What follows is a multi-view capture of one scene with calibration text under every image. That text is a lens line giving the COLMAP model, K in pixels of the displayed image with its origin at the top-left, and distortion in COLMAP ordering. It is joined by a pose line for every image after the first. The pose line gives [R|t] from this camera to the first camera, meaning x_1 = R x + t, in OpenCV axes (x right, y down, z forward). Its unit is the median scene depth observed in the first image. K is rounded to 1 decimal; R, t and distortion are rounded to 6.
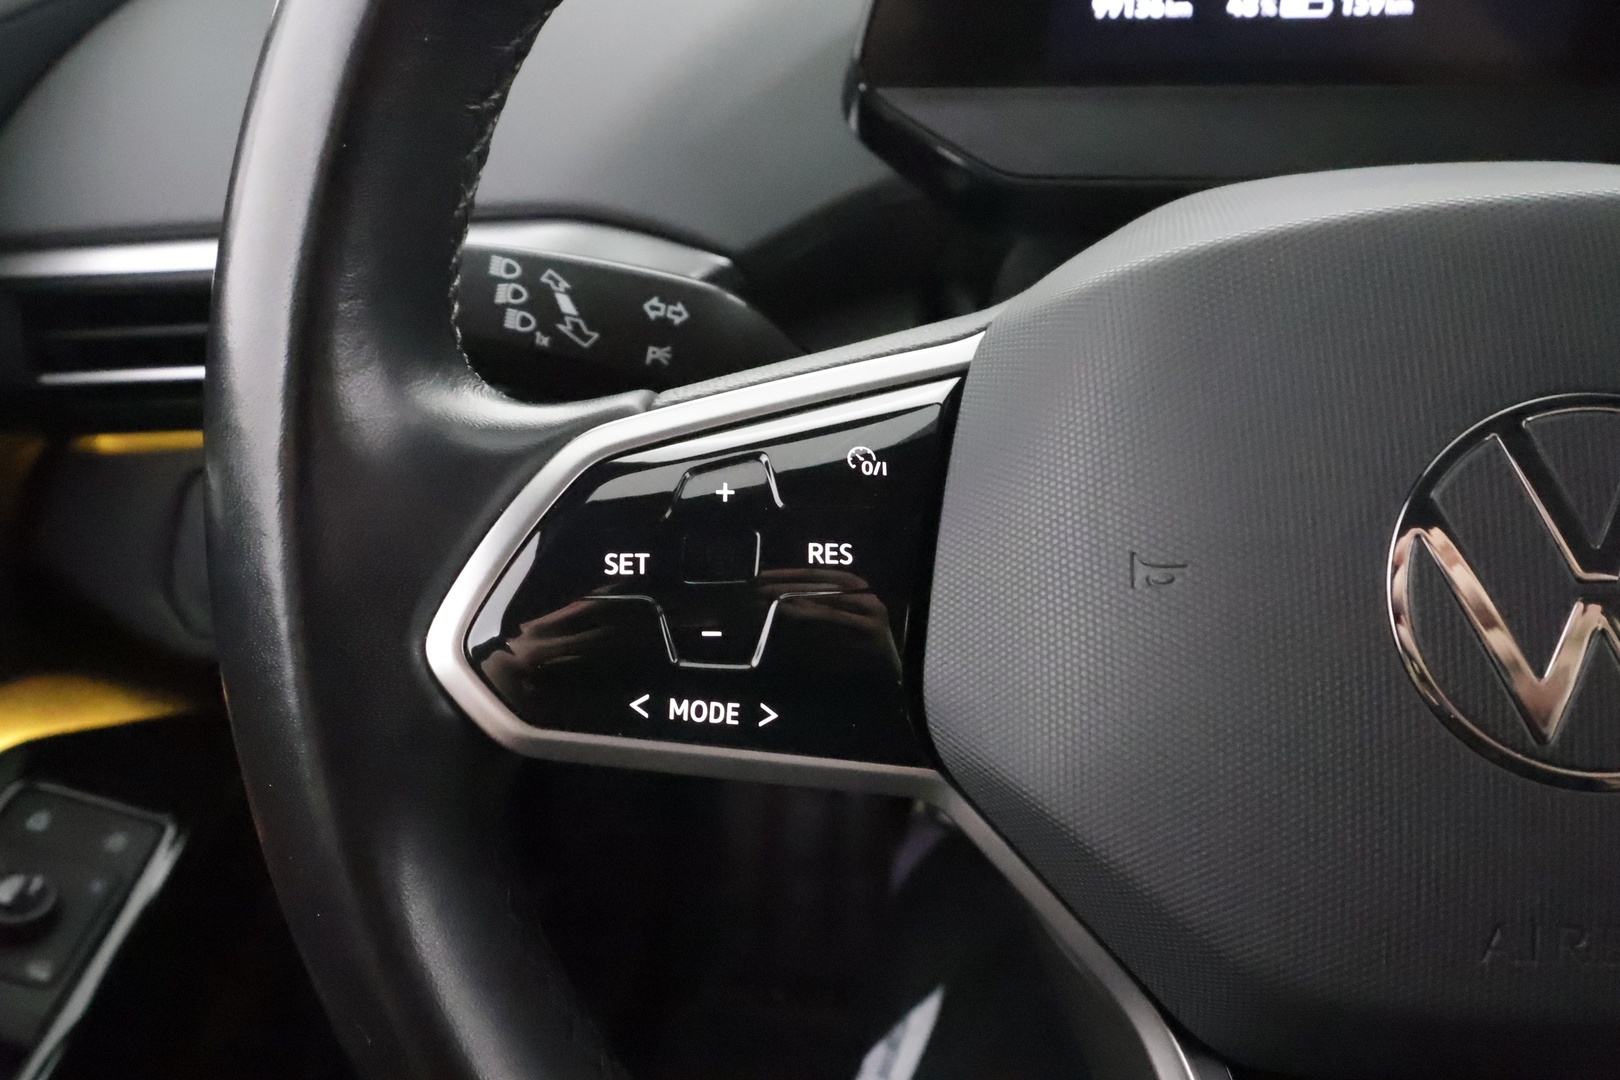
lens RADIAL K [[1284.0, 0, 803.0], [0, 1284.0, 537.2], [0, 0, 1]] dist [-0.002748, -0.003450]
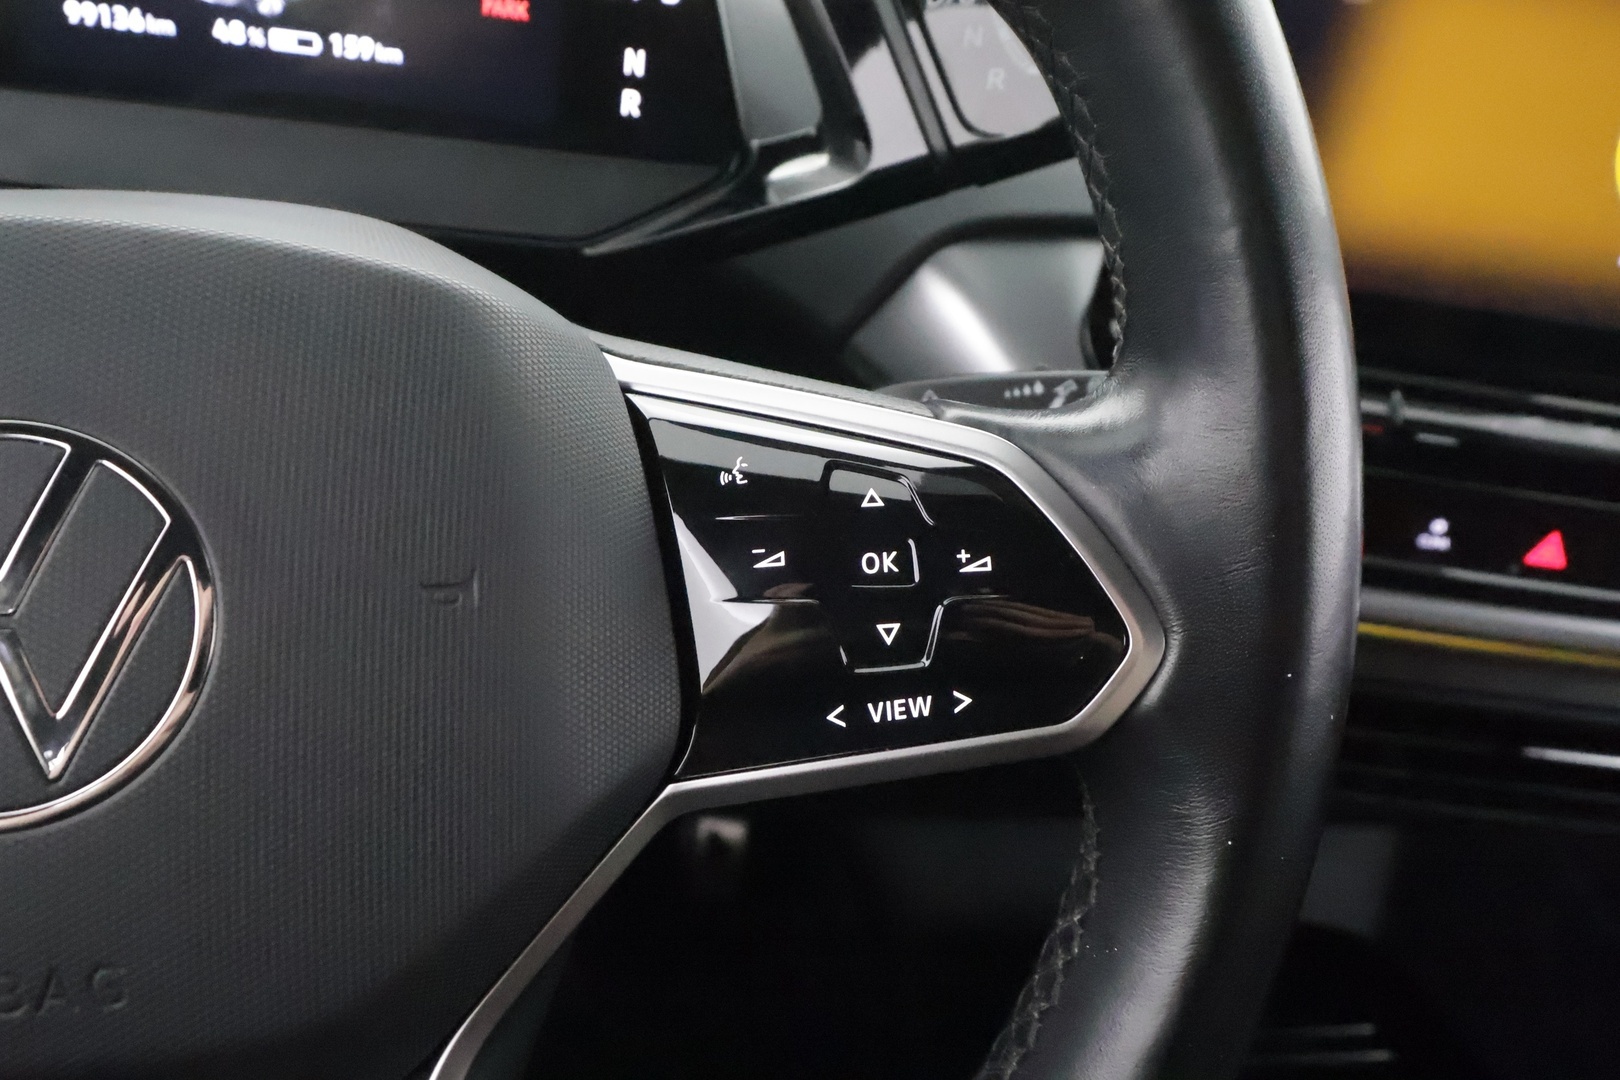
lens RADIAL K [[1272.6, 0, 809.6], [0, 1272.6, 555.0], [0, 0, 1]] dist [-0.000831, 0.008595]
pose [[0.949305, 0.019433, 0.313755, 0.701742], [-0.012066, 0.999604, -0.025406, 0.006864], [-0.314124, 0.020332, 0.949164, -0.084104]]
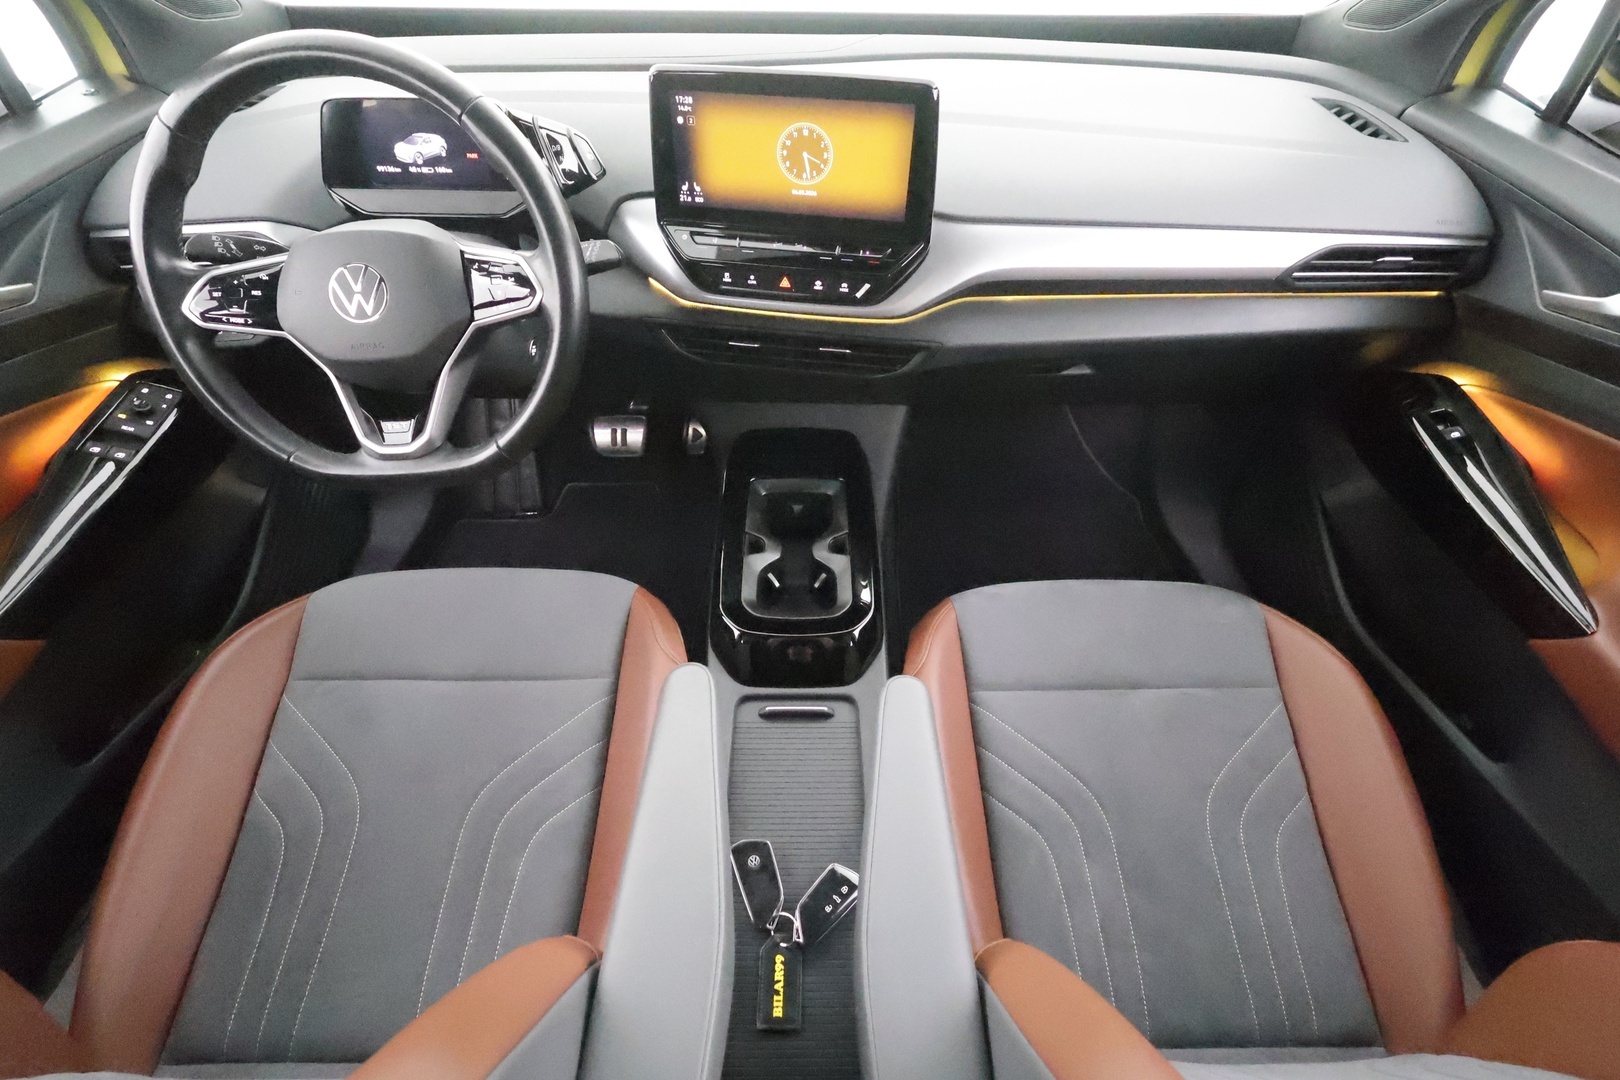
lens RADIAL K [[752.4, 0, 818.8], [0, 752.4, 545.0], [0, 0, 1]] dist [-0.003172, 0.001919]
pose [[0.990974, -0.052207, 0.123468, 1.935913], [0.024826, 0.976589, 0.213677, 0.435854], [-0.131732, -0.208683, 0.969071, -2.709254]]
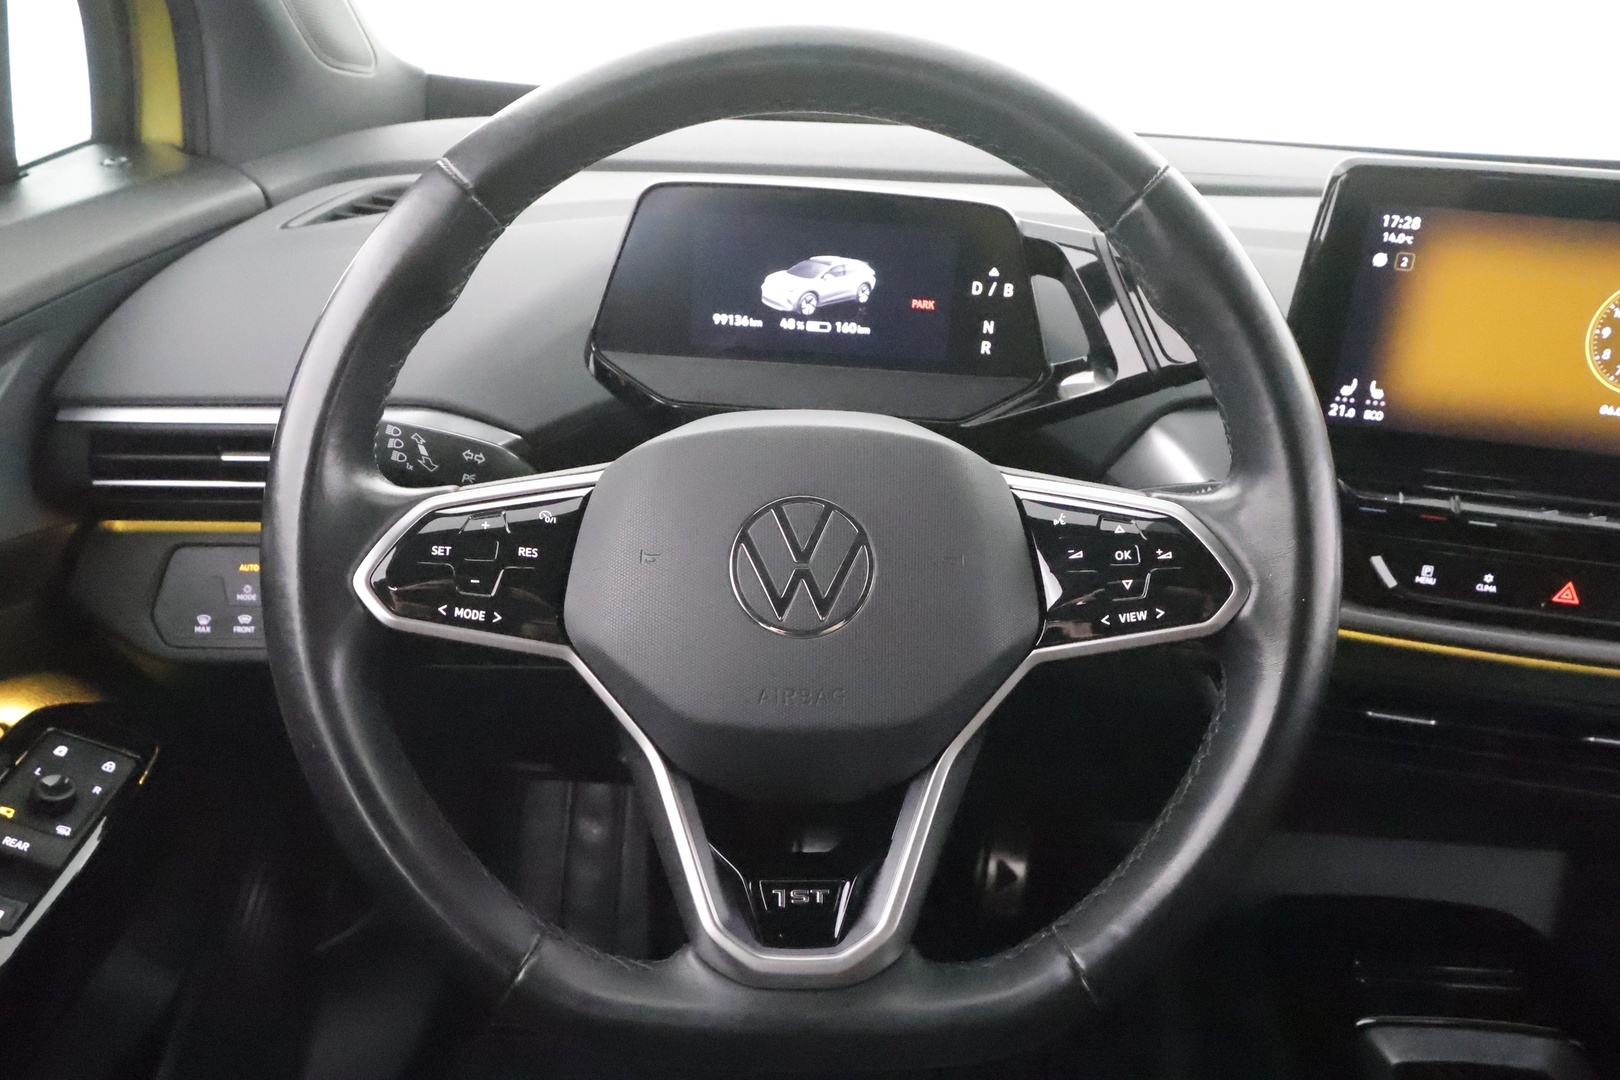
lens RADIAL K [[1272.6, 0, 812.1], [0, 1272.6, 541.0], [0, 0, 1]] dist [-0.000831, 0.008595]
pose [[0.991437, 0.048644, 0.121188, 0.240016], [-0.030443, 0.988557, -0.147745, 0.304035], [-0.126988, 0.142790, 0.981573, -1.314655]]
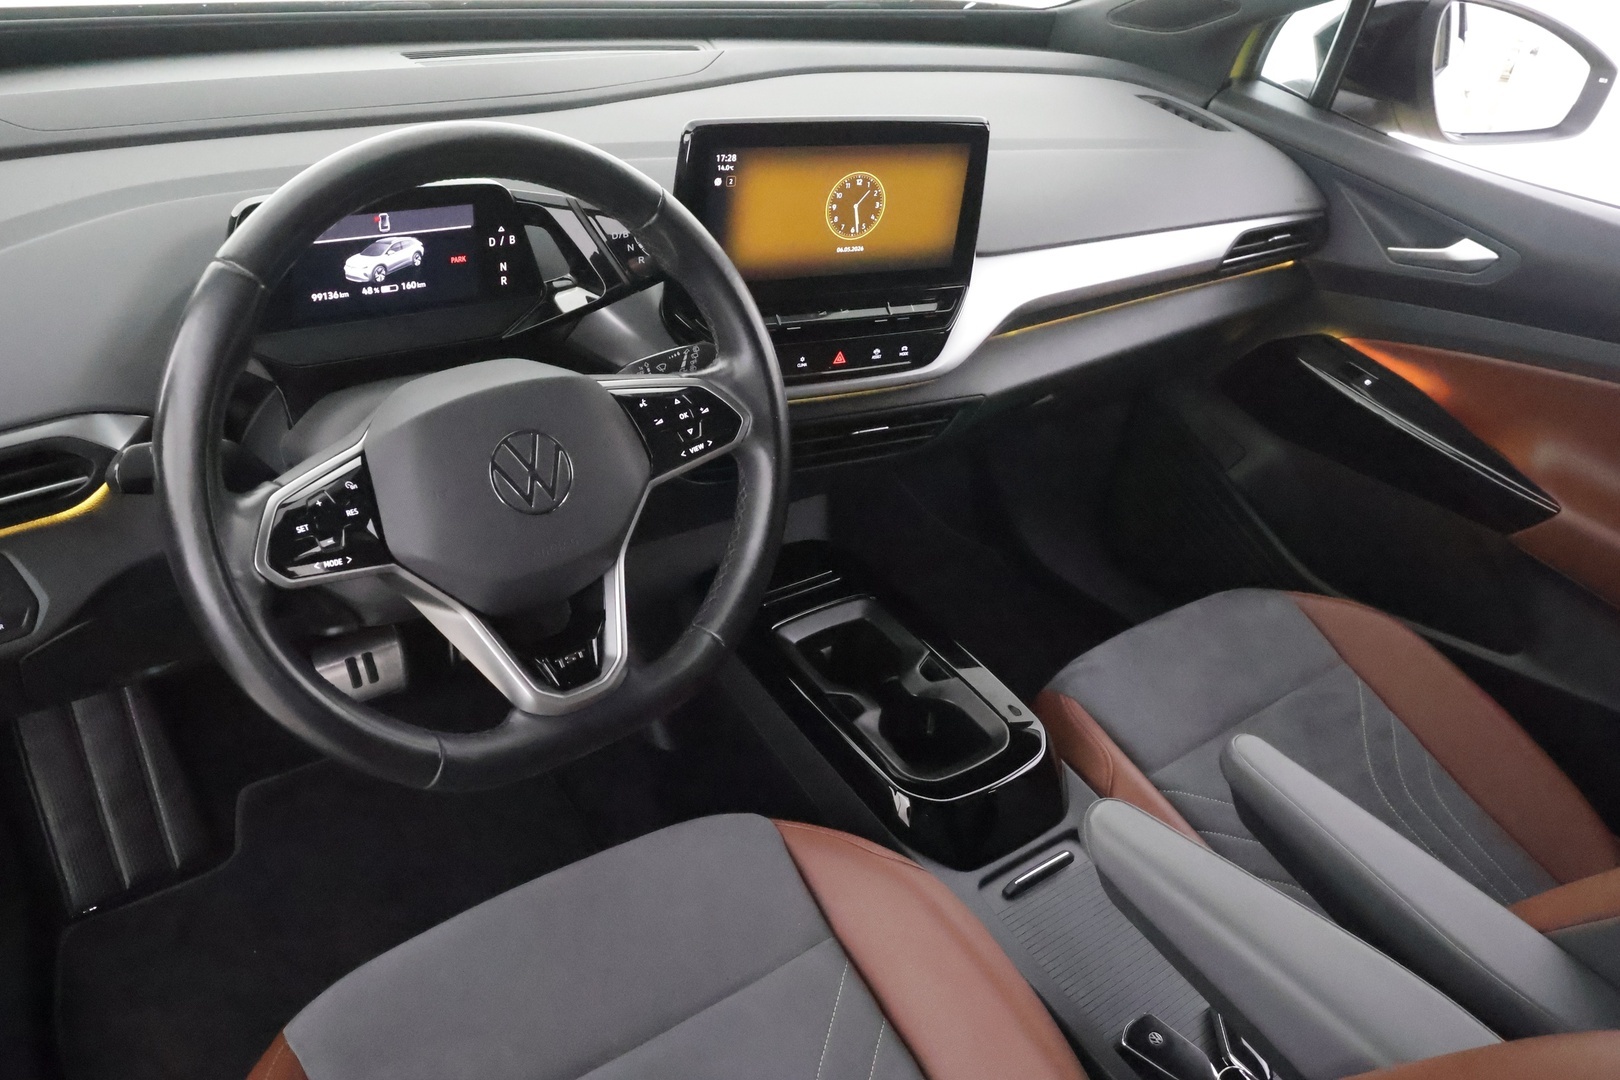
lens RADIAL K [[1272.6, 0, 817.6], [0, 1272.6, 542.5], [0, 0, 1]] dist [-0.000831, 0.008595]
pose [[0.701162, -0.271448, 0.659309, -1.340387], [0.239372, 0.960643, 0.140944, -0.090006], [-0.671619, 0.058996, 0.738544, -2.347741]]
